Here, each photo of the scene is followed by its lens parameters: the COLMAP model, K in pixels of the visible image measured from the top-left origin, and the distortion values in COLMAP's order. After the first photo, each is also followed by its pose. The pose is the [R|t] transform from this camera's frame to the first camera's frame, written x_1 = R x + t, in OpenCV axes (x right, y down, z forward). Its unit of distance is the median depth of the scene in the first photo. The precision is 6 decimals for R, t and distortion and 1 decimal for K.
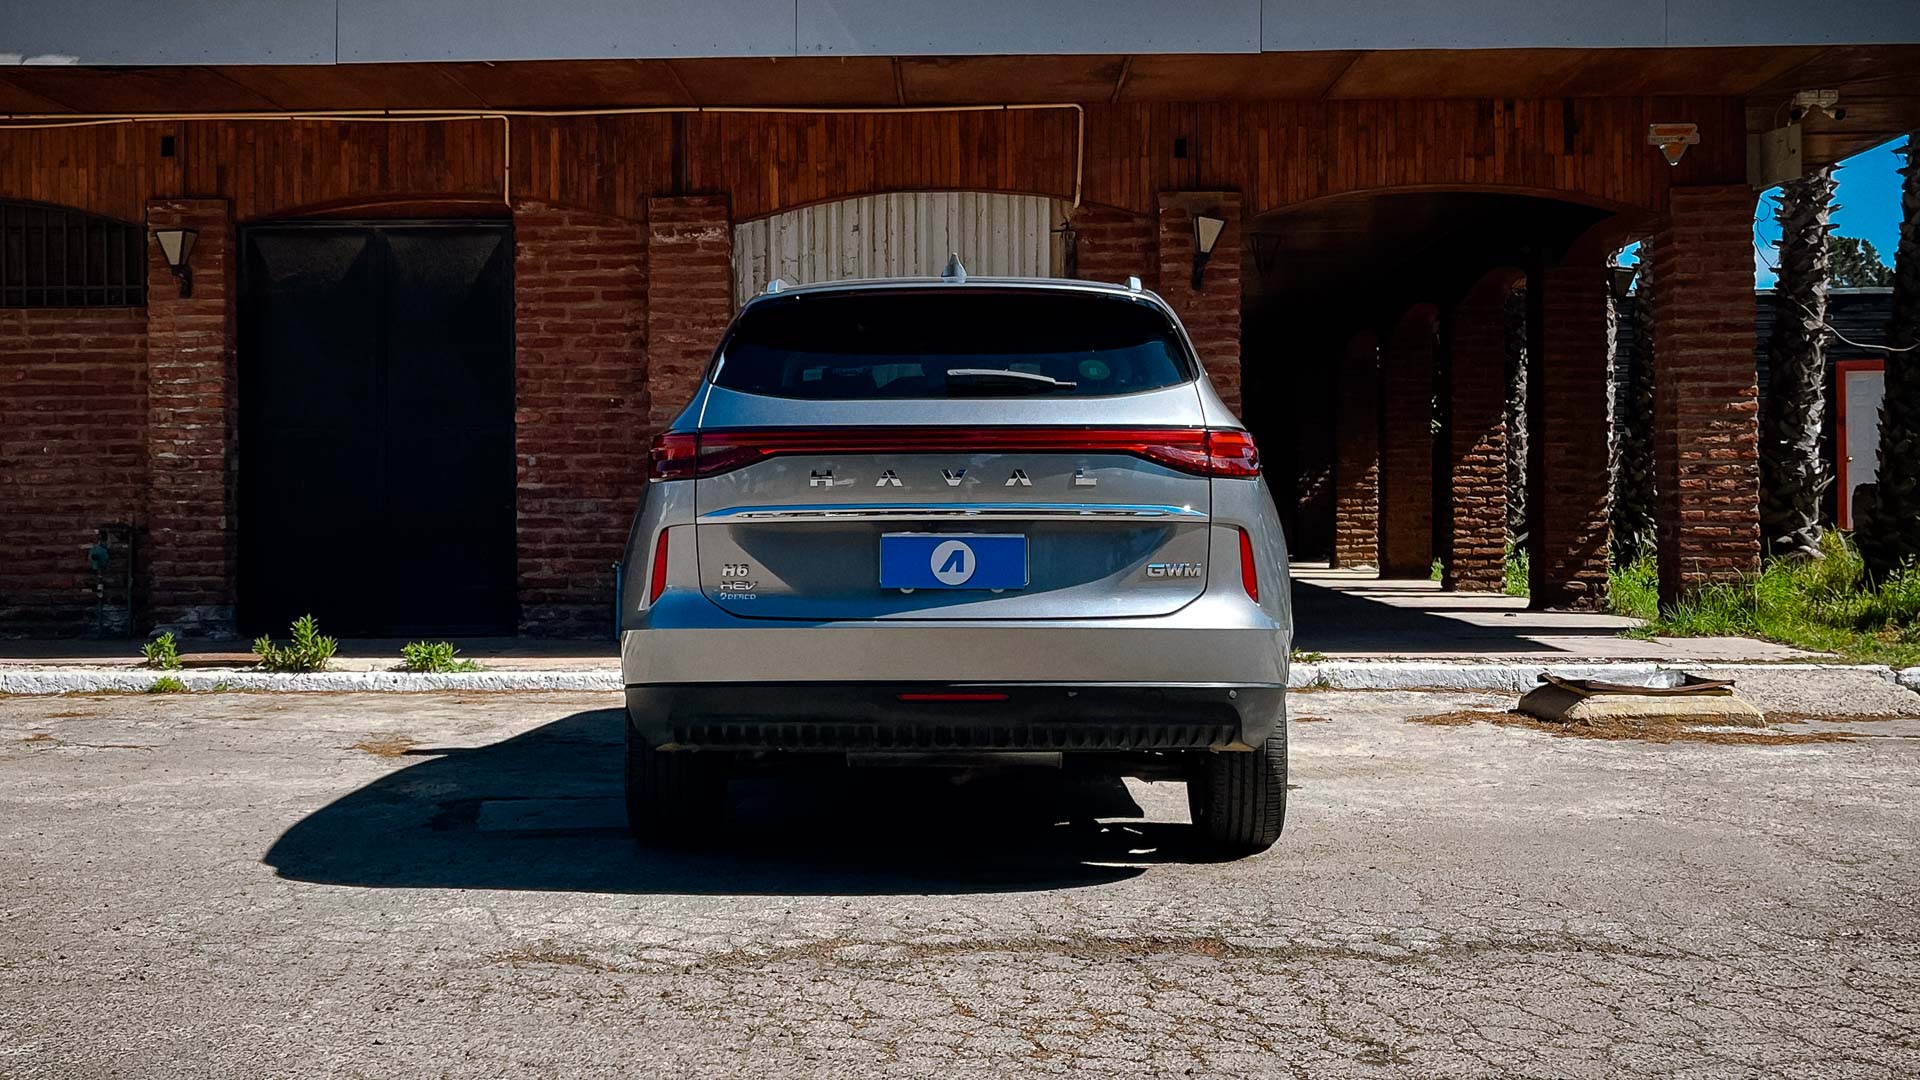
lens RADIAL K [[2109.3, 0, 960.0], [0, 2109.3, 540.0], [0, 0, 1]] dist [0.066331, -0.224179]
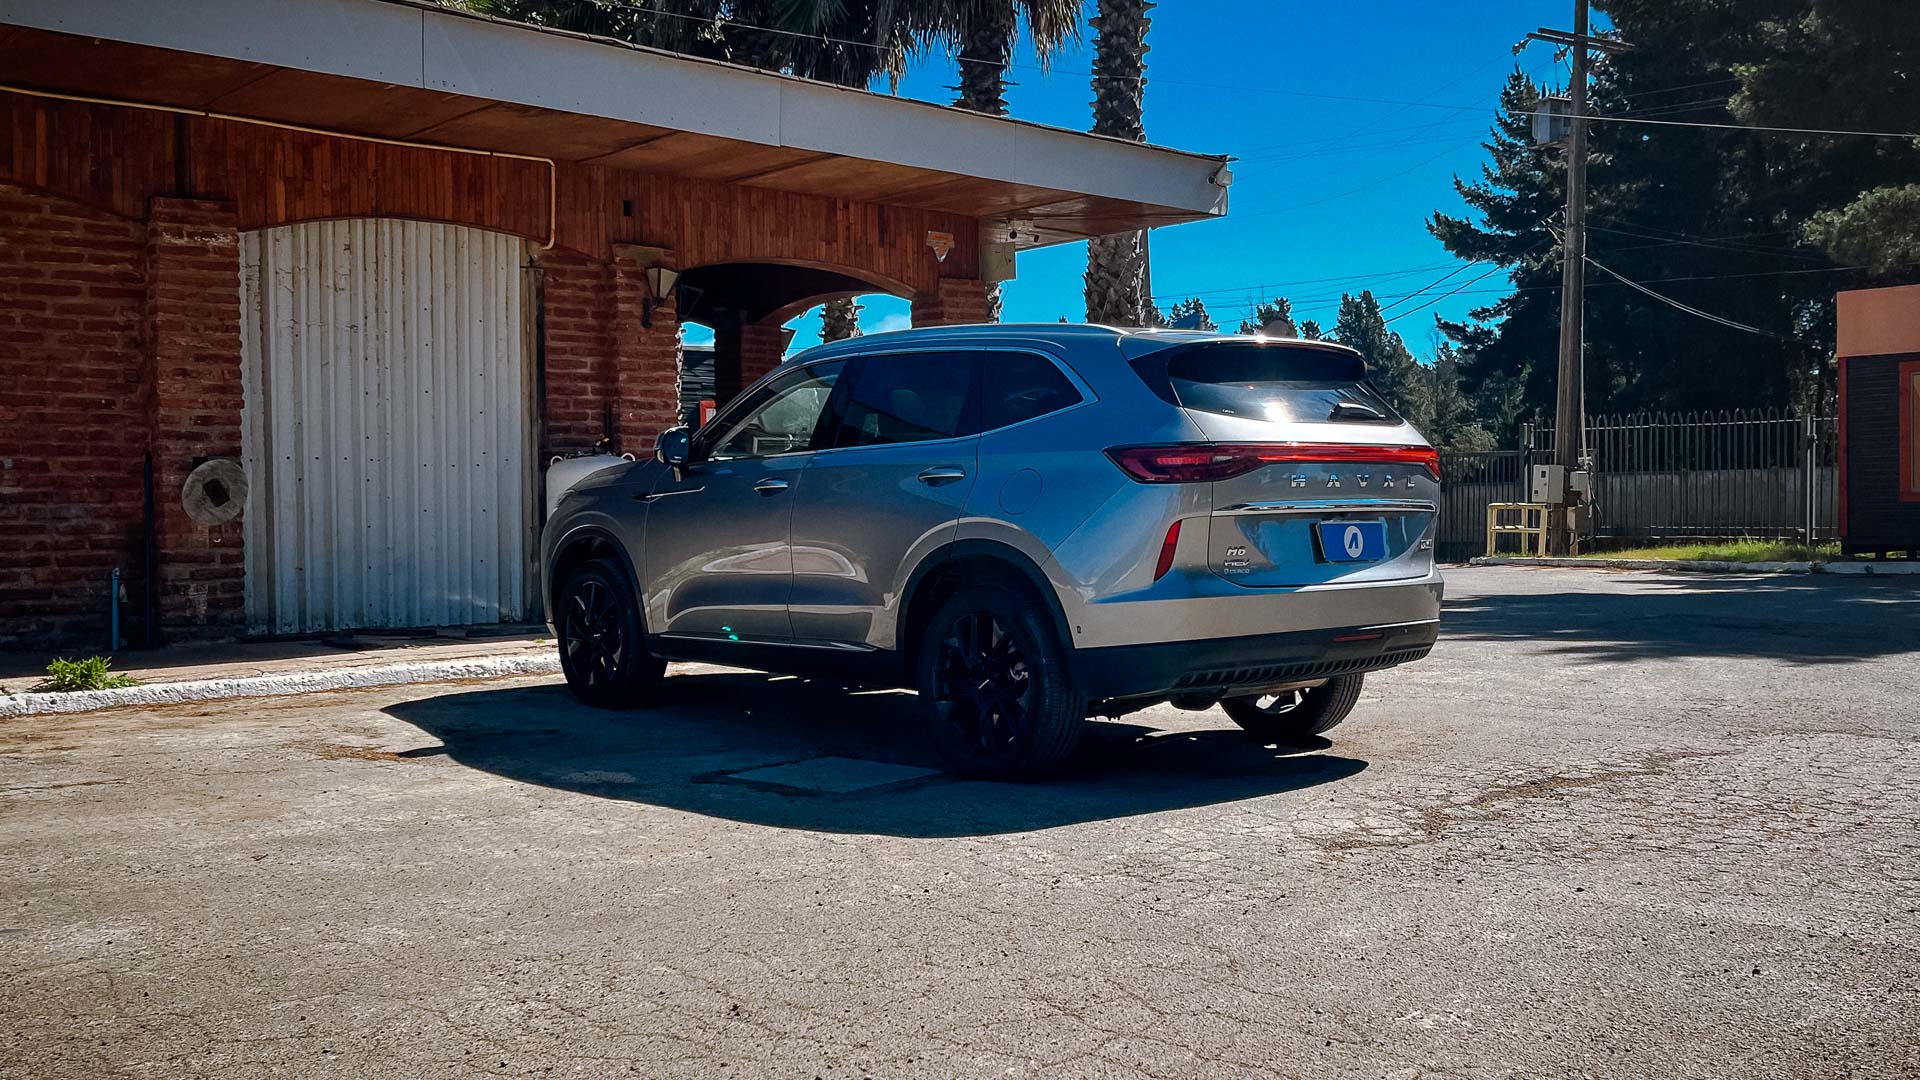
lens RADIAL K [[1736.5, 0, 1054.4], [0, 1736.5, 534.5], [0, 0, 1]] dist [-0.050489, 0.087125]
pose [[0.710179, -0.014854, 0.703865, -0.413912], [0.017475, 0.999841, 0.003468, -0.000625], [-0.703805, 0.009837, 0.710325, 0.140393]]
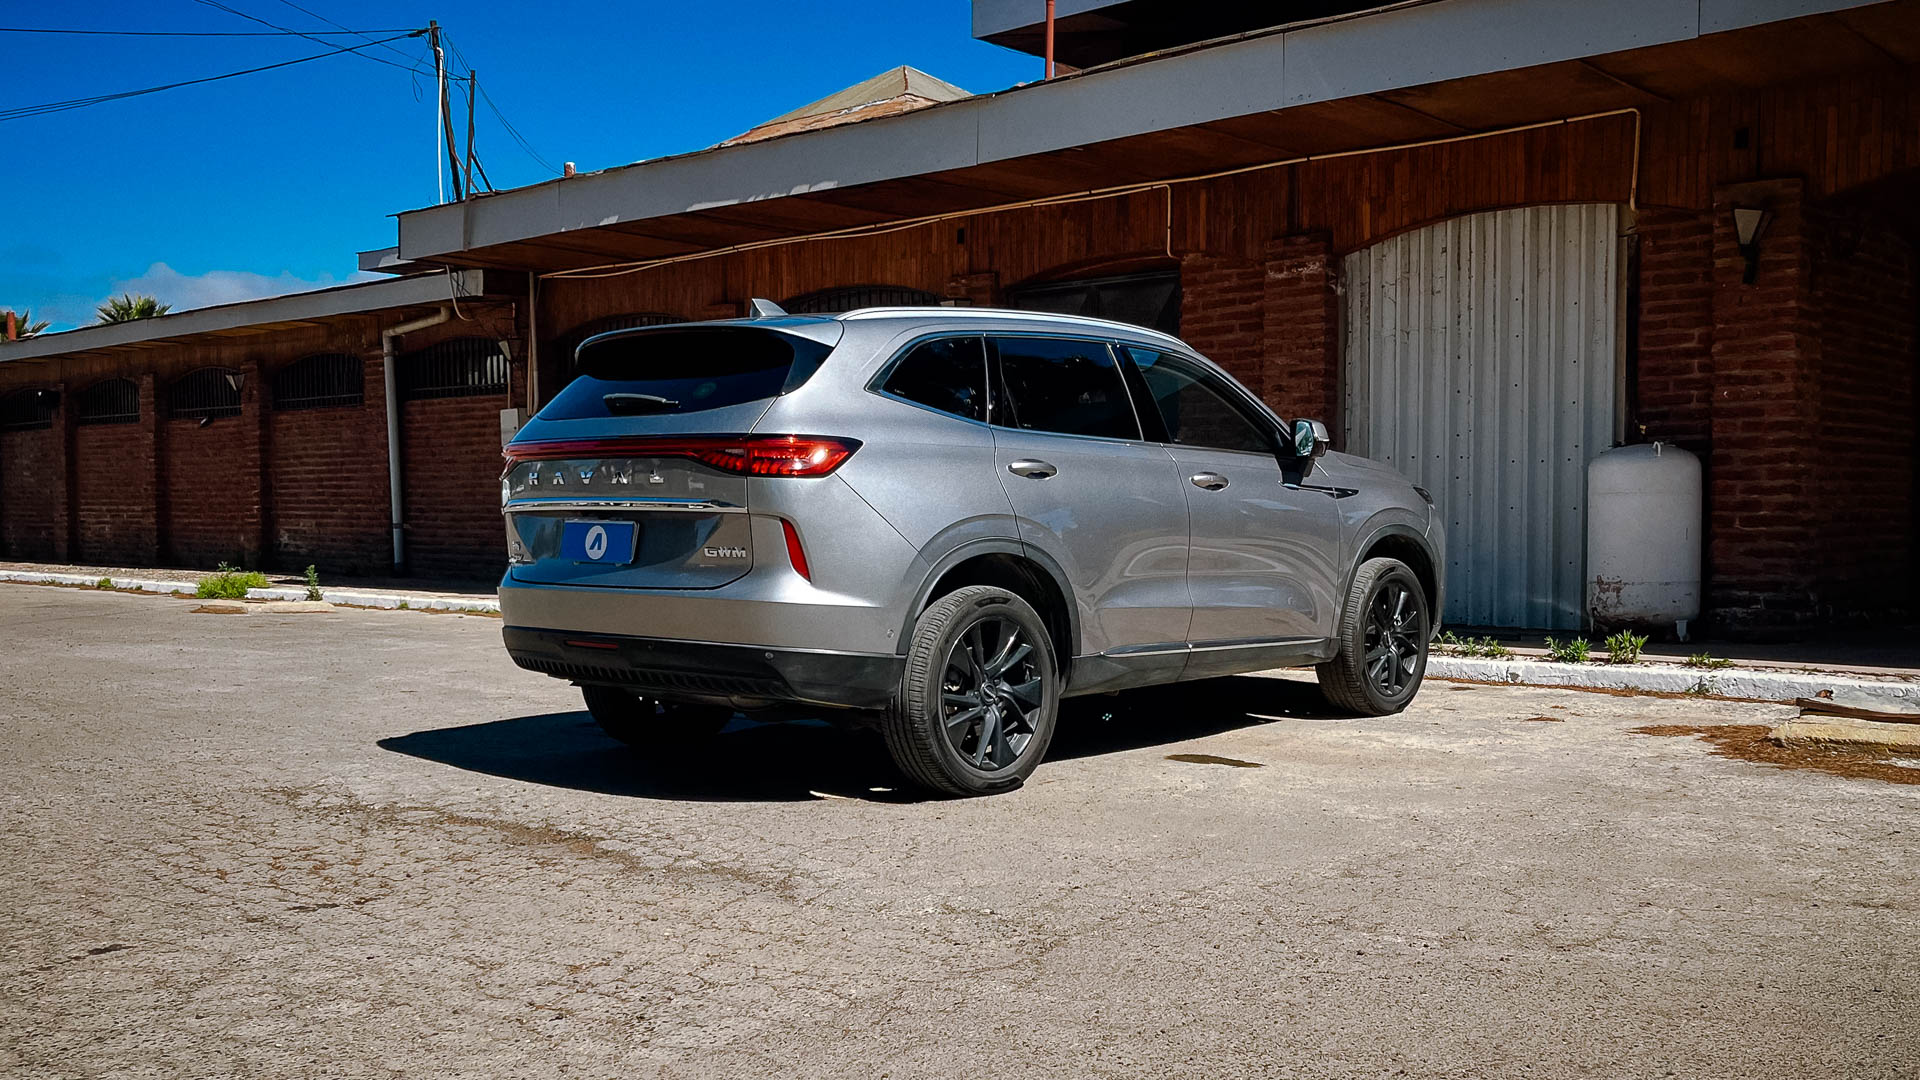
lens RADIAL K [[1825.3, 0, 961.8], [0, 1825.3, 612.0], [0, 0, 1]] dist [-0.007868, 0.002382]
pose [[0.749214, 0.040671, -0.661078, 0.398282], [-0.014827, 0.998893, 0.044650, -0.000054], [0.662162, -0.023650, 0.748988, 0.130819]]
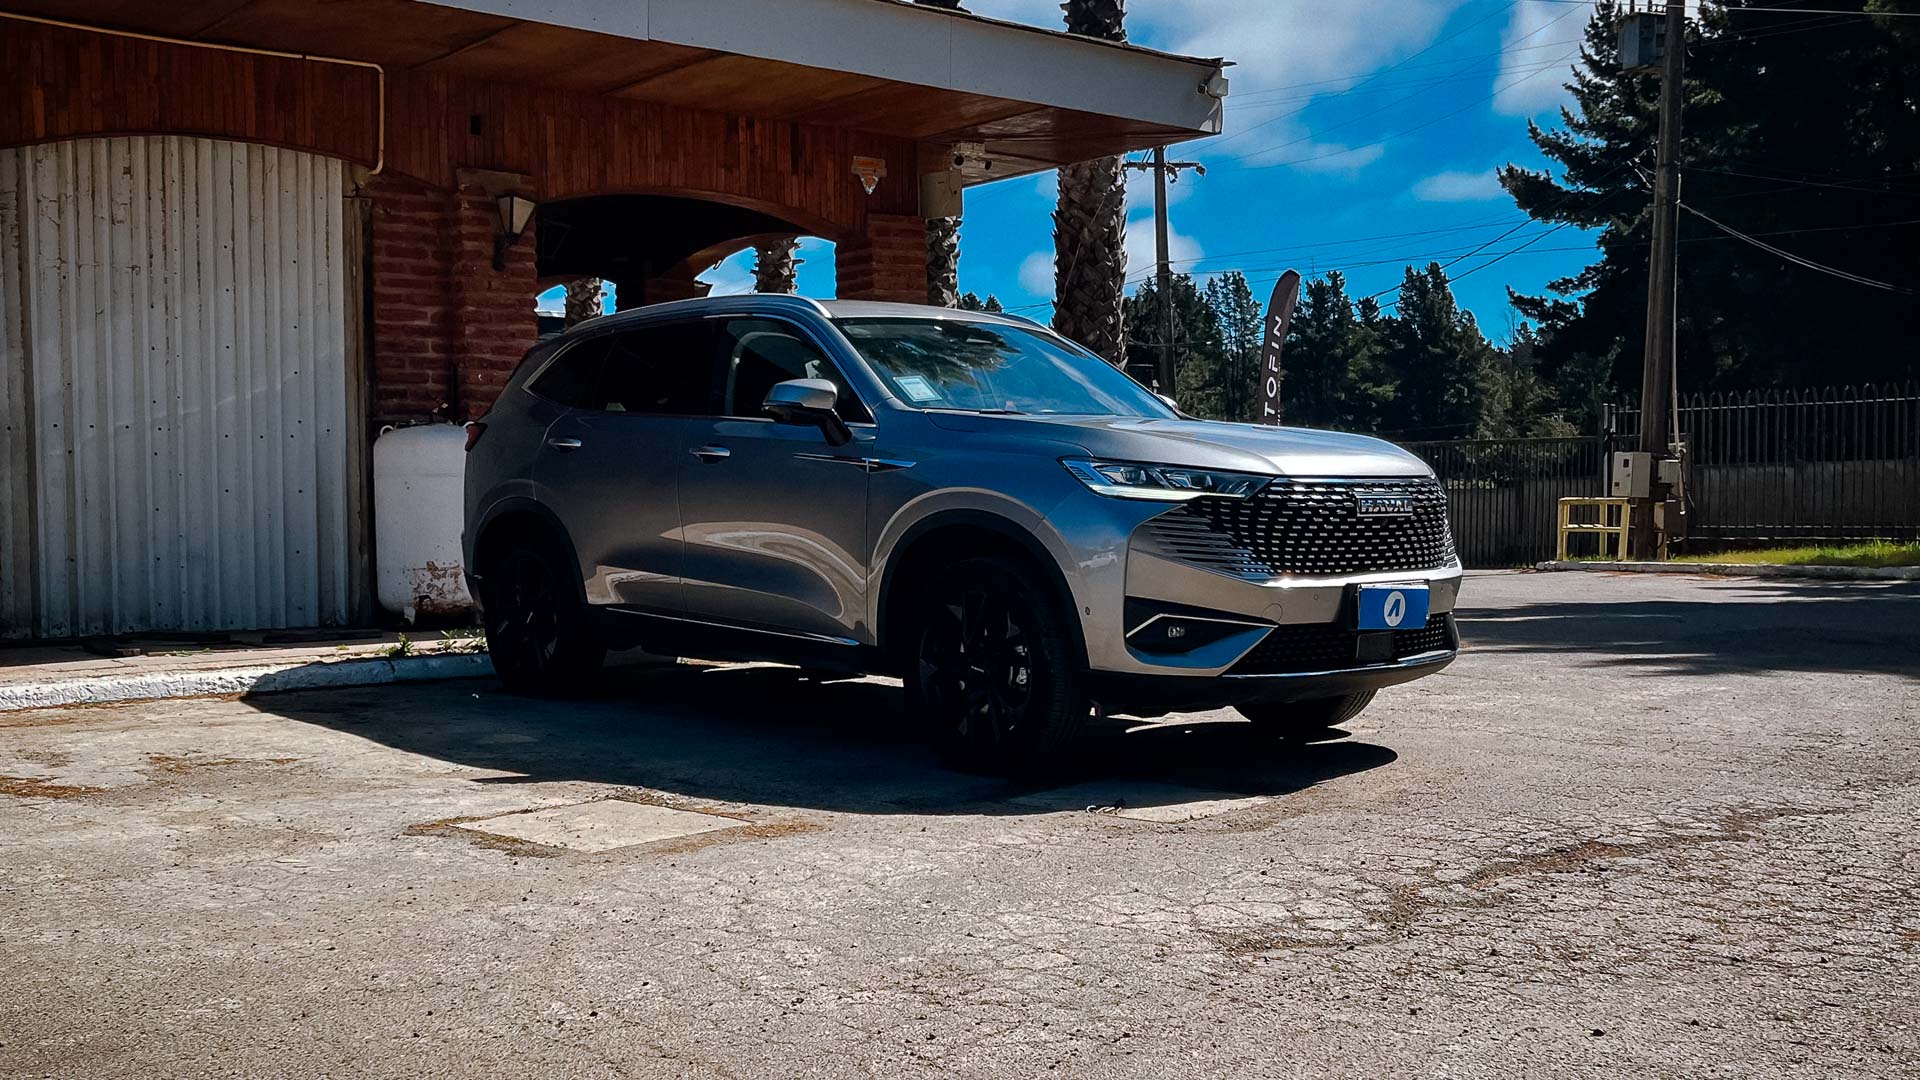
lens RADIAL K [[1931.7, 0, 929.2], [0, 1931.7, 588.0], [0, 0, 1]] dist [-0.076188, 0.162707]
pose [[0.762737, -0.029091, 0.646054, -0.317251], [0.015396, 0.999521, 0.026831, 0.008763], [-0.646525, -0.010519, 0.762820, 0.182248]]
